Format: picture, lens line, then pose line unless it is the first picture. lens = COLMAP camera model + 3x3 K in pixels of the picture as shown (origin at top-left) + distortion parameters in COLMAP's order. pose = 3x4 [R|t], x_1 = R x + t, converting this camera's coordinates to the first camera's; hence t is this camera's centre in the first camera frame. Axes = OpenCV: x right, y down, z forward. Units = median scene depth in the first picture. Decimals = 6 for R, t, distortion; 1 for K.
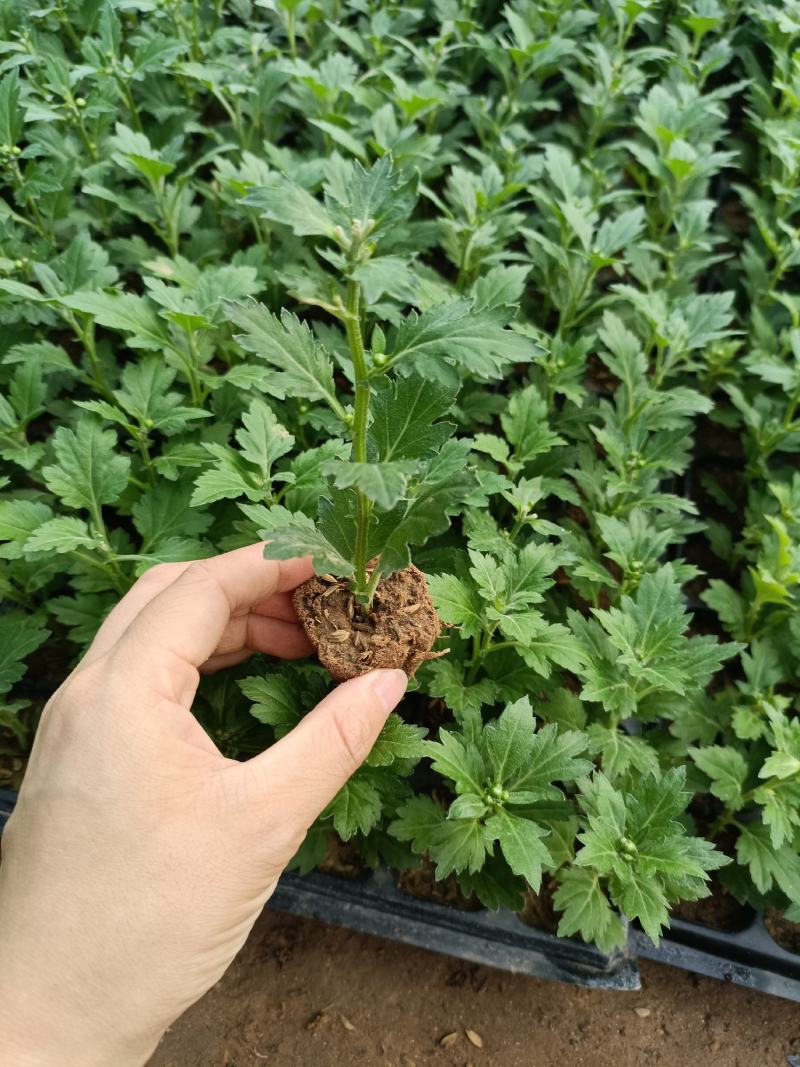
lens RADIAL K [[795.4, 0, 400.0], [0, 795.4, 533.5], [0, 0, 1]] dist [0.031650, -0.068792]
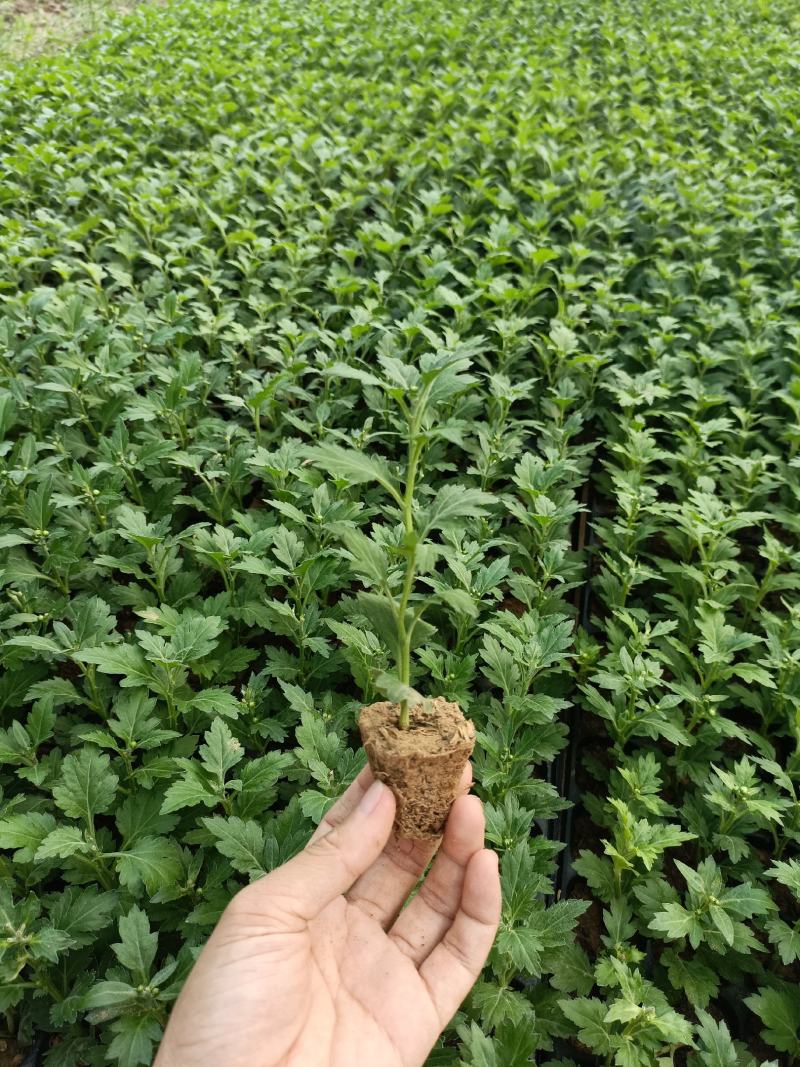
lens RADIAL K [[795.4, 0, 400.0], [0, 795.4, 533.5], [0, 0, 1]] dist [0.031650, -0.068792]
pose [[0.999090, -0.034626, 0.024921, 0.098573], [0.040493, 0.953569, -0.298439, -0.054853], [-0.013430, 0.299177, 0.954103, -0.346931]]
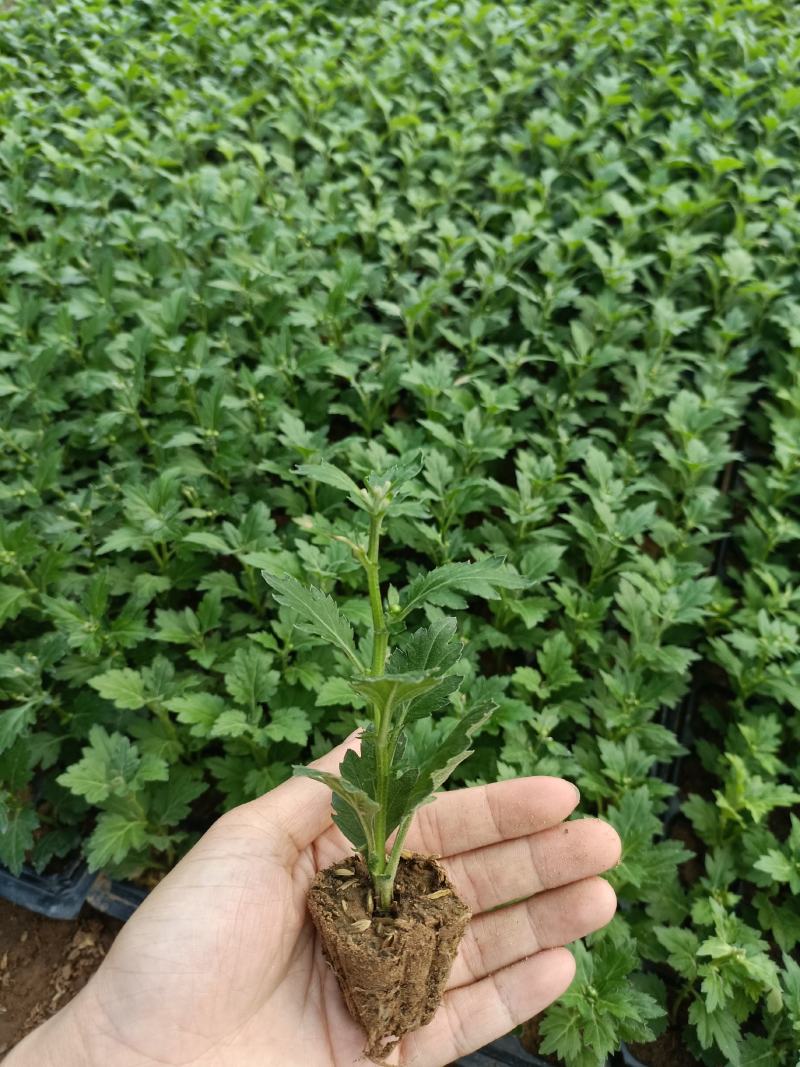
lens RADIAL K [[795.4, 0, 400.0], [0, 795.4, 533.5], [0, 0, 1]] dist [0.031650, -0.068792]
pose [[0.991380, 0.077936, -0.105321, 0.022271], [-0.093290, 0.984311, -0.149760, -0.128325], [0.091997, 0.158294, 0.983097, -0.421390]]
